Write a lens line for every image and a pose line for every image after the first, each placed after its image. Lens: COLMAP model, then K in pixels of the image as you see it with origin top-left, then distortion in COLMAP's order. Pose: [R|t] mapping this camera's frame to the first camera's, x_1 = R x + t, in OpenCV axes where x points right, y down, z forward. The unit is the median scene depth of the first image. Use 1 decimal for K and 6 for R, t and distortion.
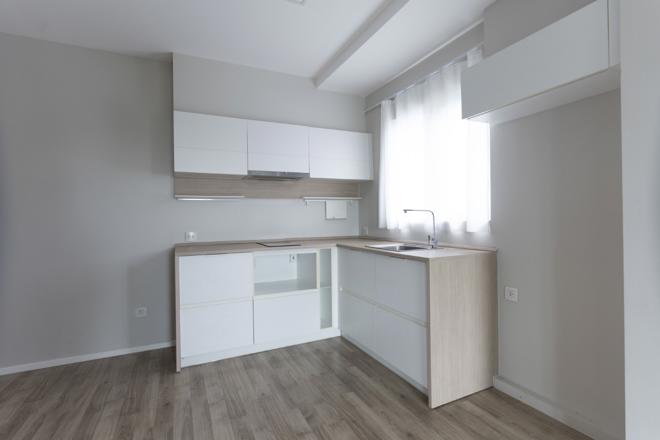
lens RADIAL K [[313.7, 0, 330.0], [0, 313.7, 216.8], [0, 0, 1]] dist [-0.003479, 0.001826]
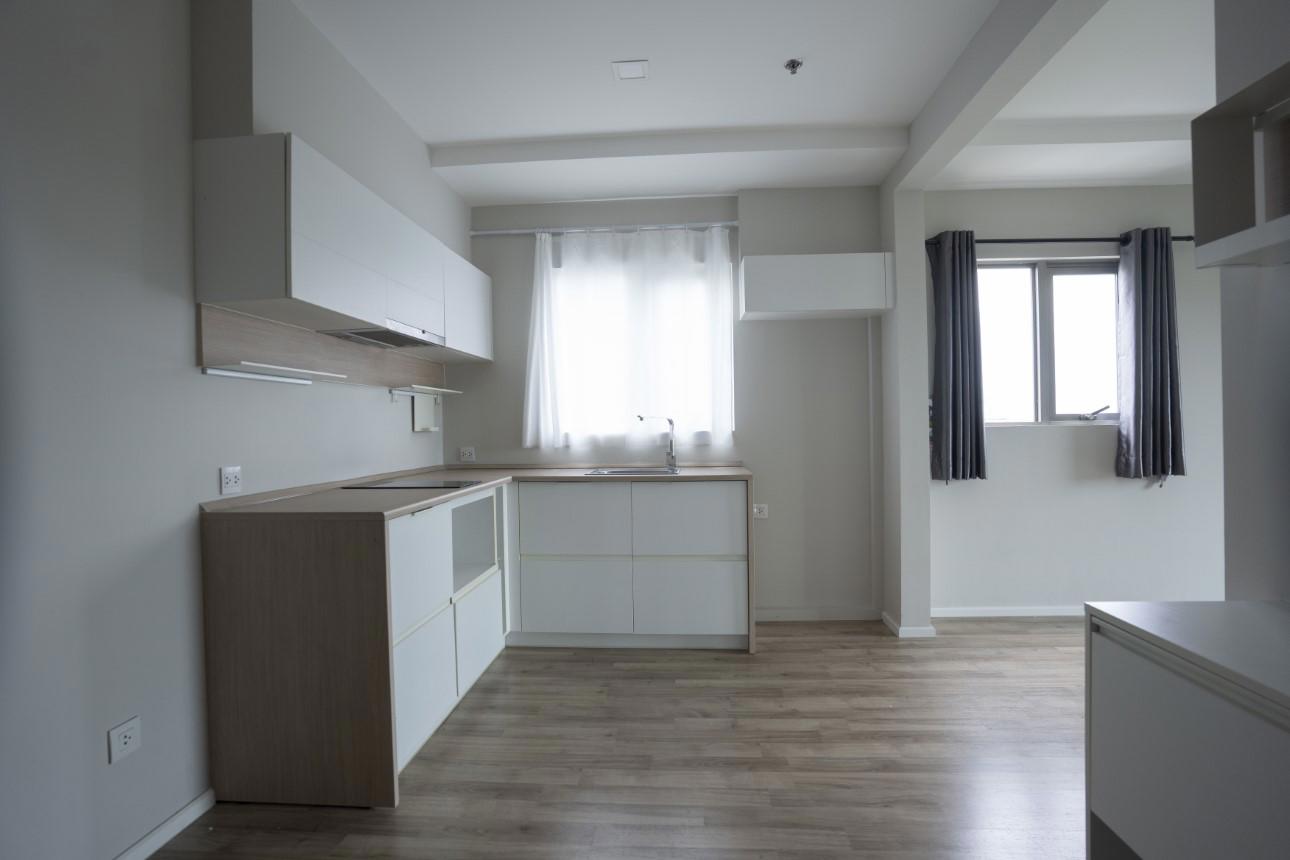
lens RADIAL K [[613.1, 0, 665.9], [0, 613.1, 426.8], [0, 0, 1]] dist [-0.003479, 0.001826]
pose [[0.500456, 0.009178, 0.865713, -0.985338], [0.004668, 0.999901, -0.013299, 0.020691], [-0.865749, 0.010696, 0.500363, 0.304458]]
